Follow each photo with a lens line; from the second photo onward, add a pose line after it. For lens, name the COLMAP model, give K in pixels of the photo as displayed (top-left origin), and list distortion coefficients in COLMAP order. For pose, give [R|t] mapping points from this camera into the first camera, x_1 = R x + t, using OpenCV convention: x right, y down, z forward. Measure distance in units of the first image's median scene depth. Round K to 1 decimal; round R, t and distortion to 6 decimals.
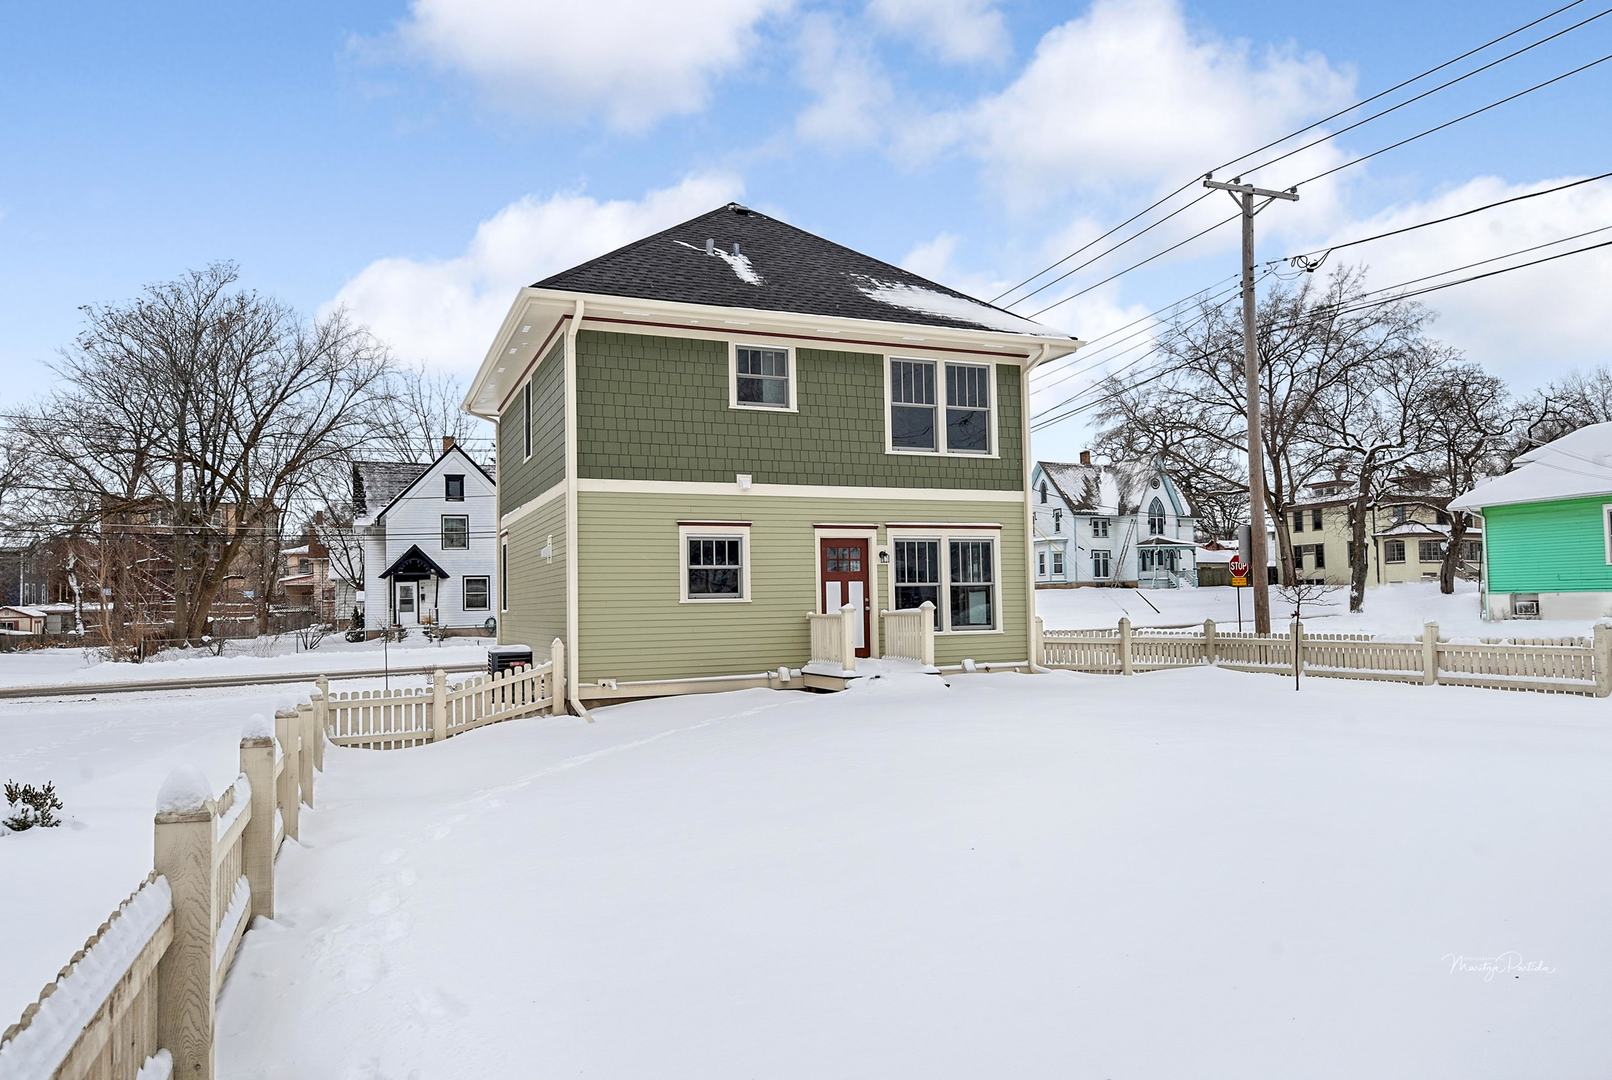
lens RADIAL K [[1083.3, 0, 822.1], [0, 1083.3, 558.9], [0, 0, 1]] dist [-0.003020, 0.003609]
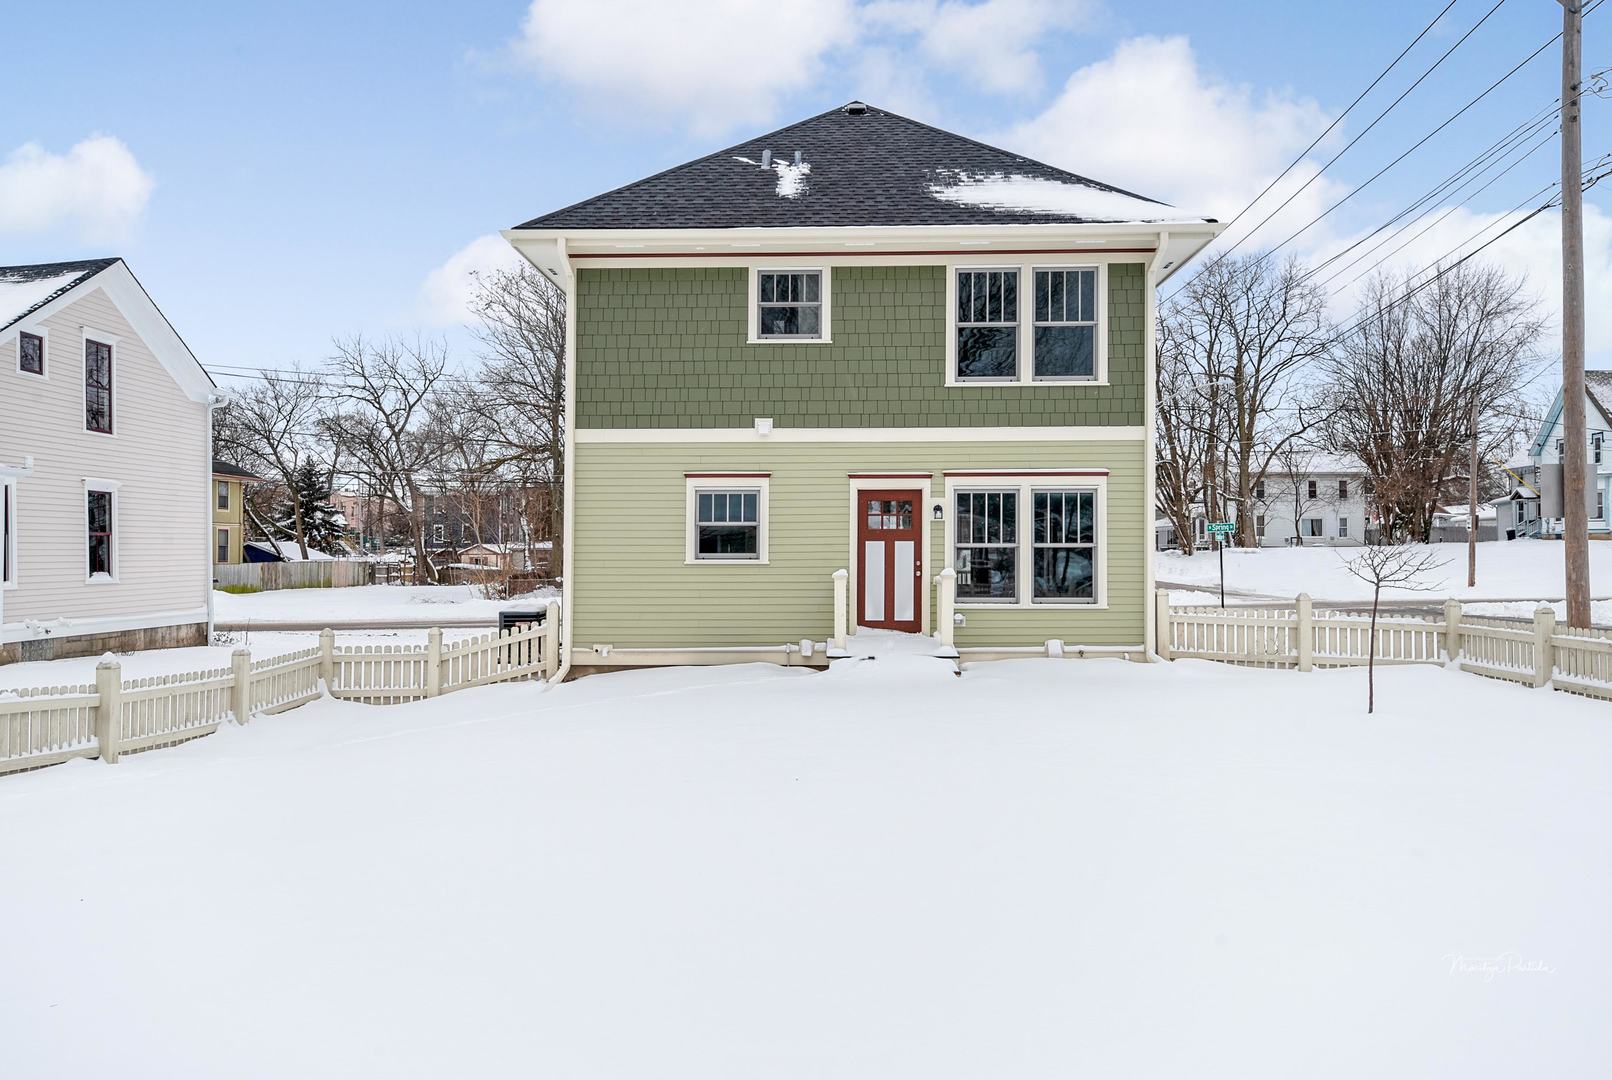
lens RADIAL K [[1189.8, 0, 805.7], [0, 1189.8, 536.3], [0, 0, 1]] dist [0.012554, 0.014852]
pose [[0.904452, 0.011271, -0.426426, 0.357662], [0.002721, 0.999478, 0.032188, -0.012986], [0.426566, -0.030272, 0.903950, 0.136656]]
